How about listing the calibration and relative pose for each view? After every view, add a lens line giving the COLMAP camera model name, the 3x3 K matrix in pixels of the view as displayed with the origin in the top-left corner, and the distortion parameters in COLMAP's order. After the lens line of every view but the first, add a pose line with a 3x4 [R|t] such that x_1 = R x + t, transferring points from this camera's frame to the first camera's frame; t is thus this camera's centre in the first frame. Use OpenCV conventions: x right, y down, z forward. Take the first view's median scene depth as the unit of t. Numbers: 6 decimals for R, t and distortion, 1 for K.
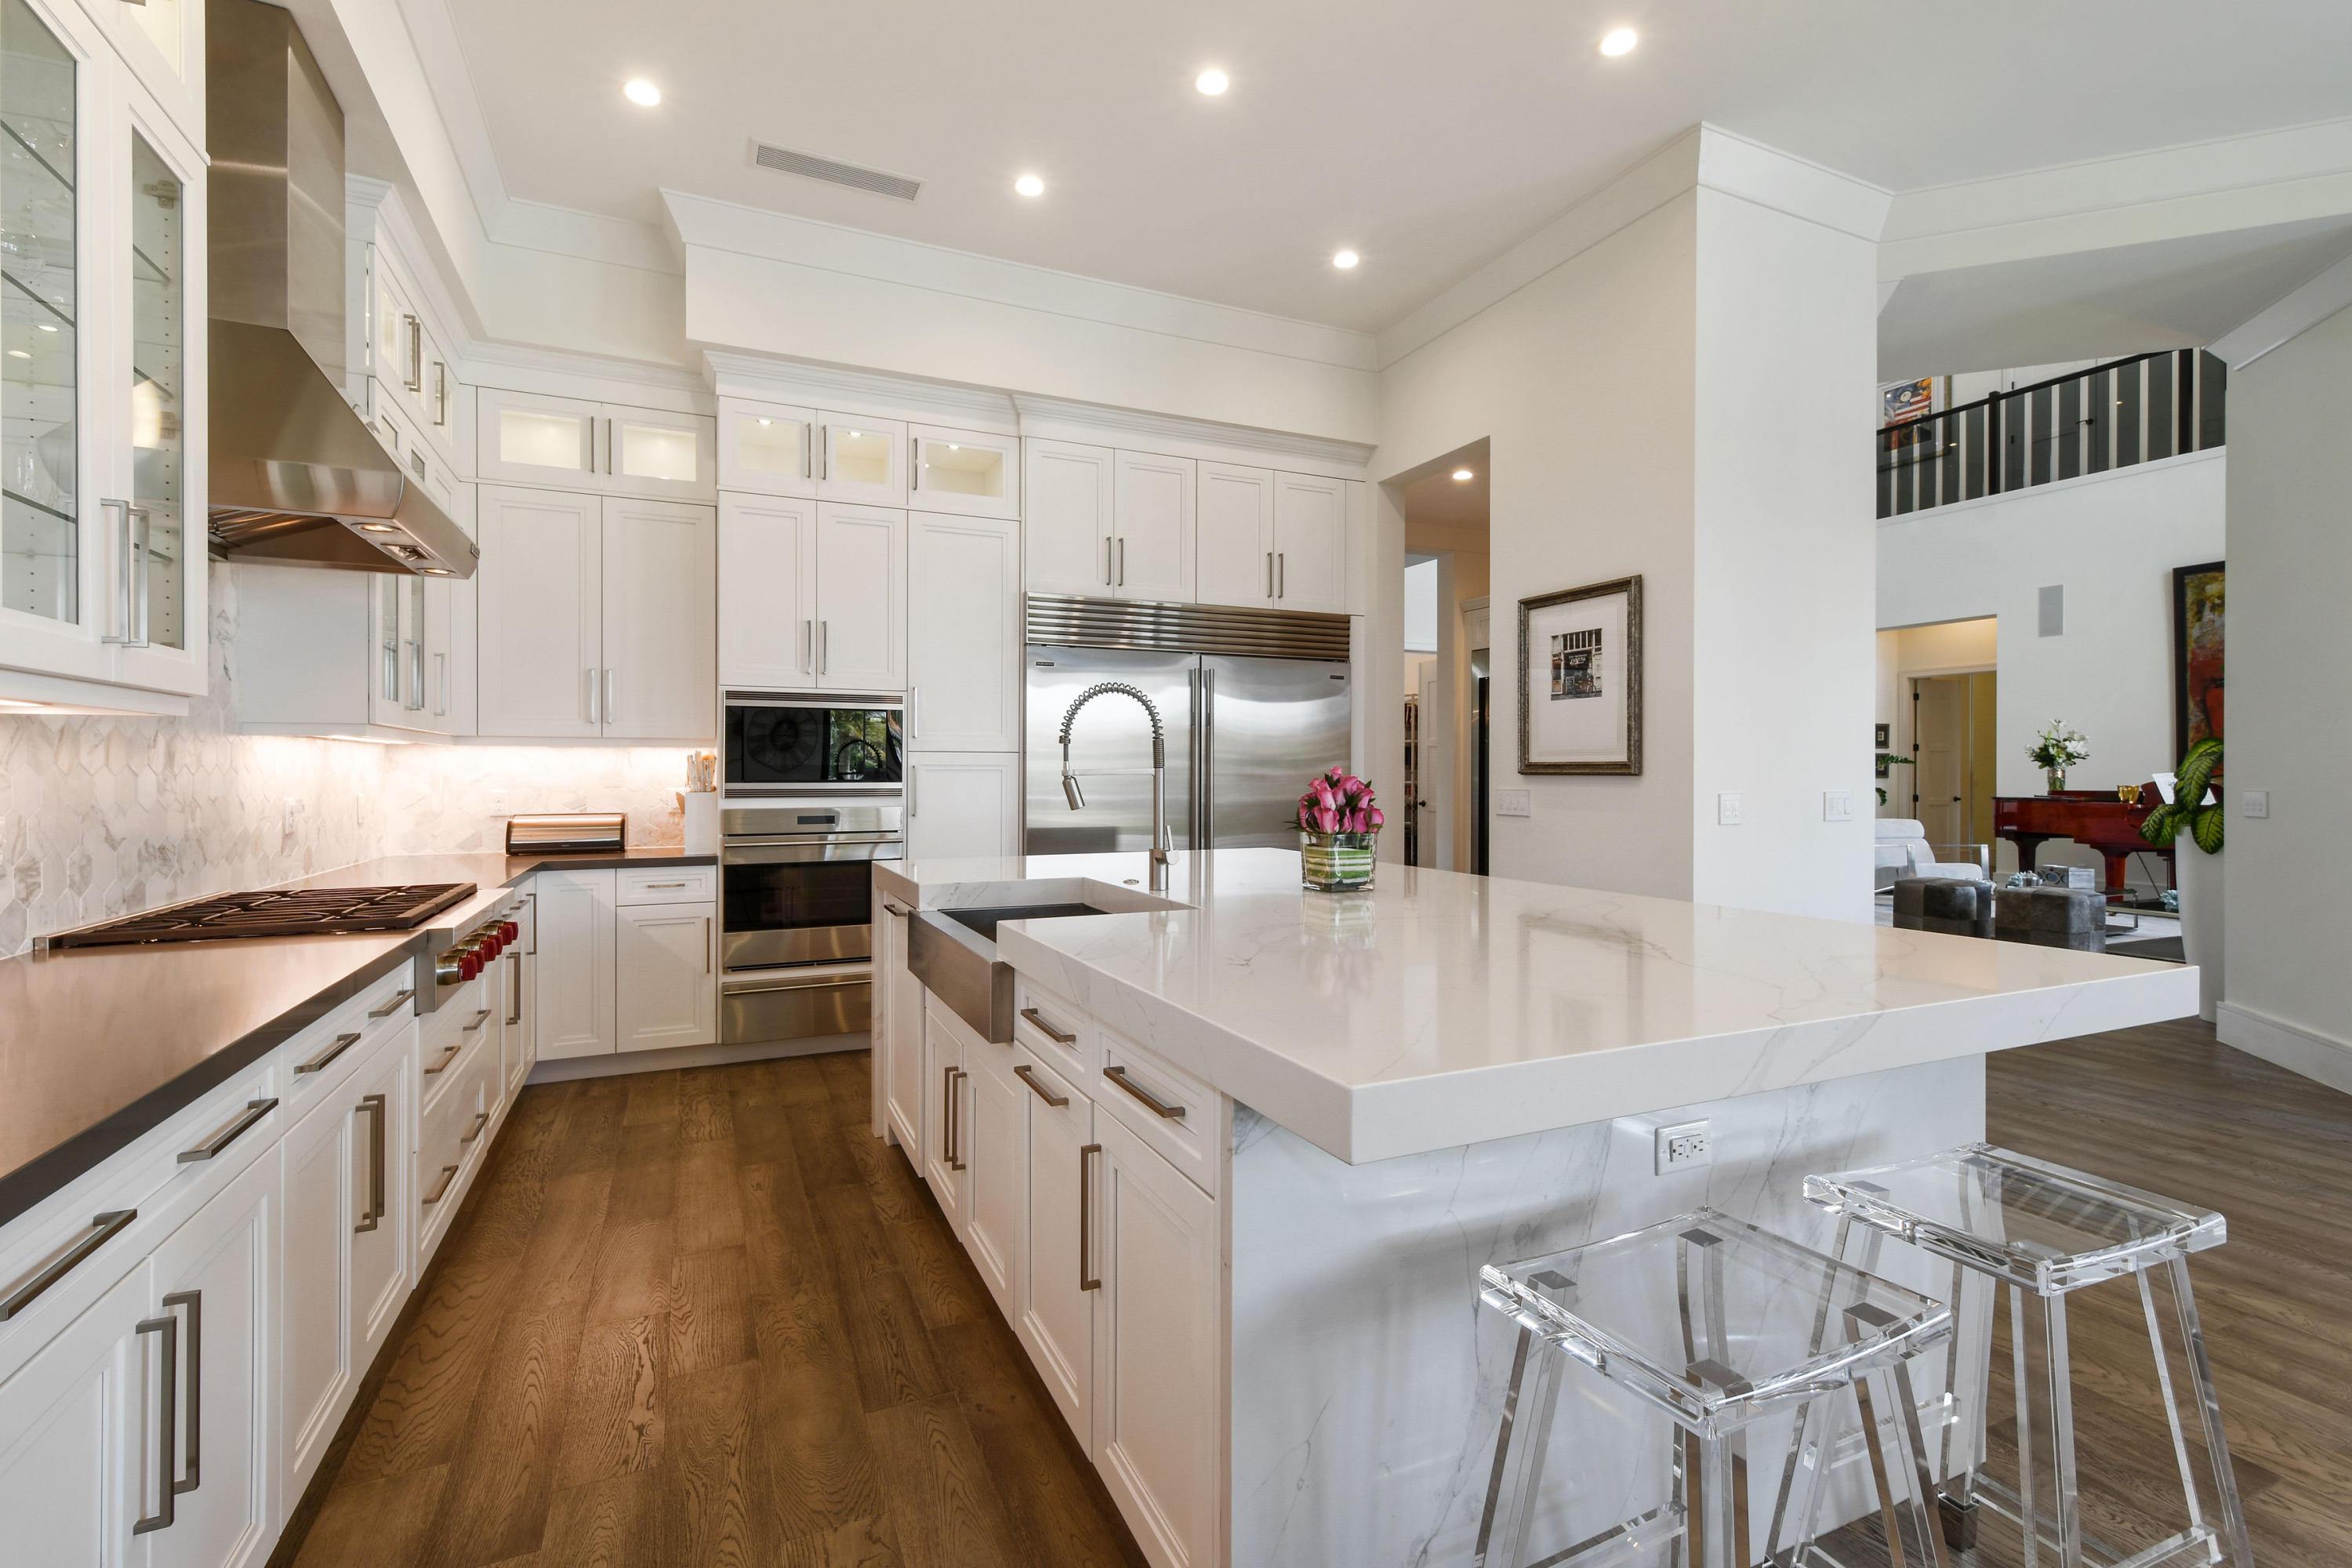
lens RADIAL K [[1041.8, 0, 1178.6], [0, 1041.8, 765.9], [0, 0, 1]] dist [0.008700, -0.001613]
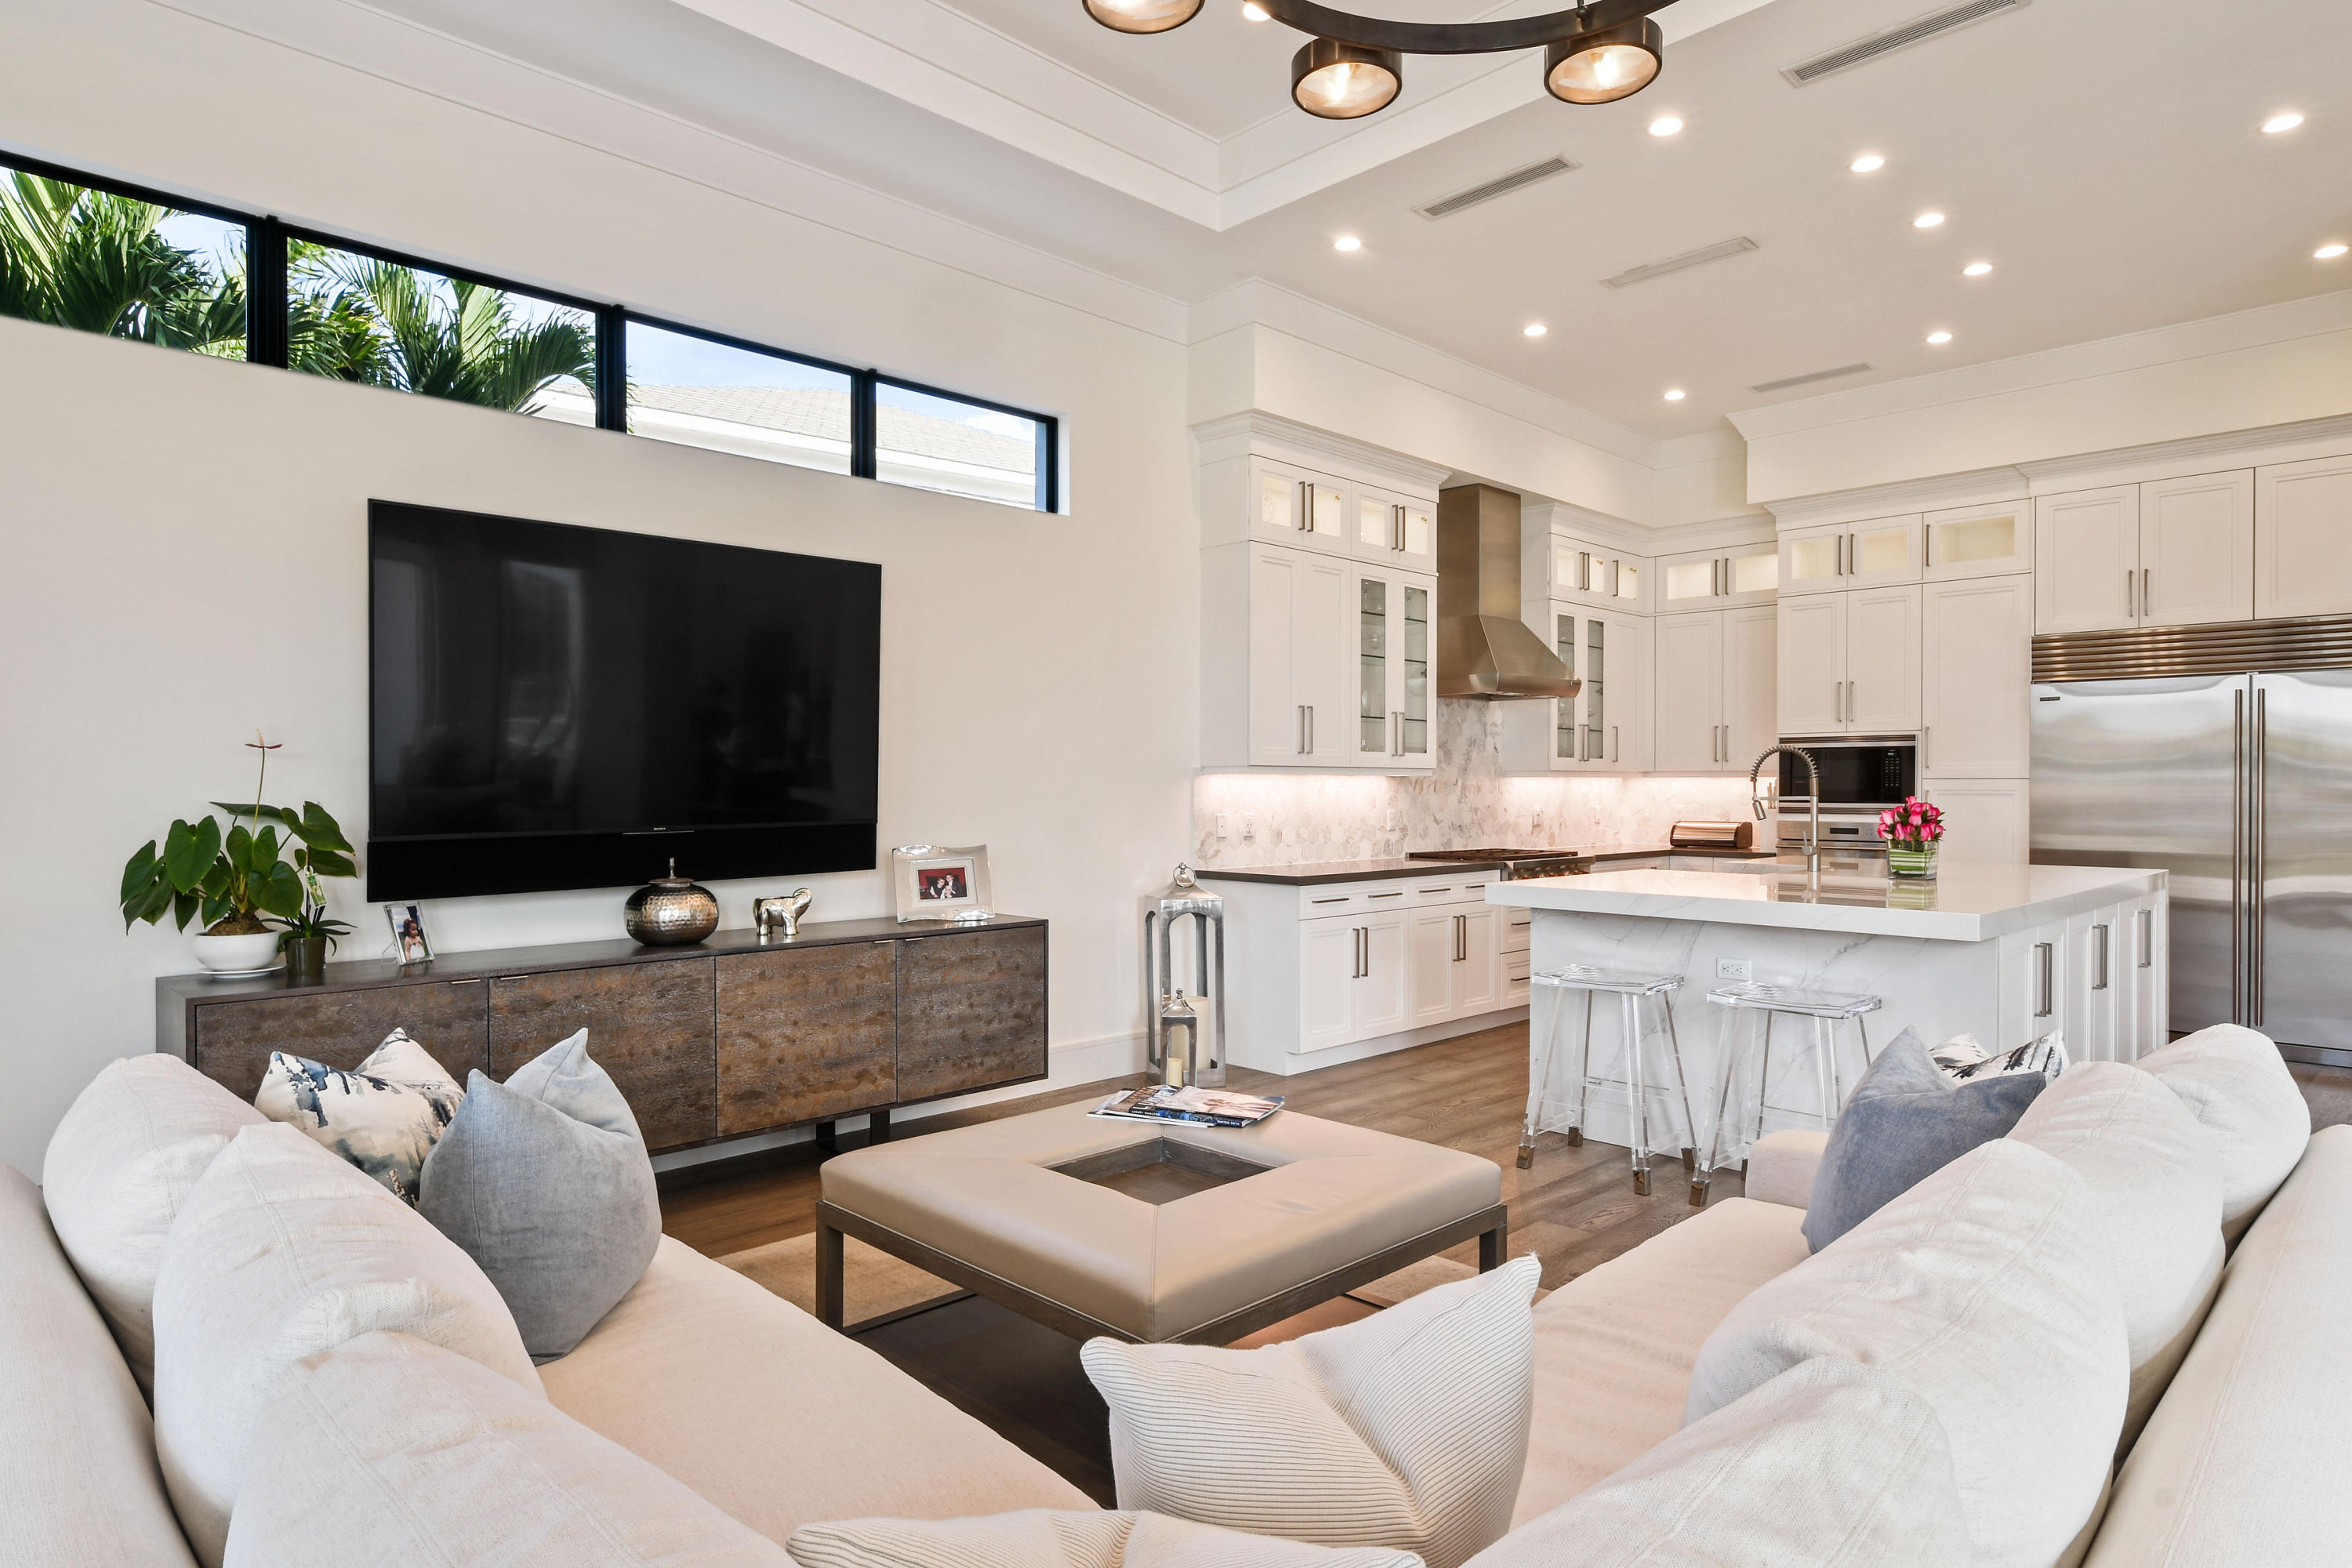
lens RADIAL K [[1342.2, 0, 1172.7], [0, 1342.2, 787.3], [0, 0, 1]] dist [-0.000329, -0.000048]
pose [[0.355417, 0.001544, -0.934707, 0.973819], [0.006537, 0.999970, 0.004138, -0.016768], [0.934685, -0.007581, 0.355396, -0.427033]]
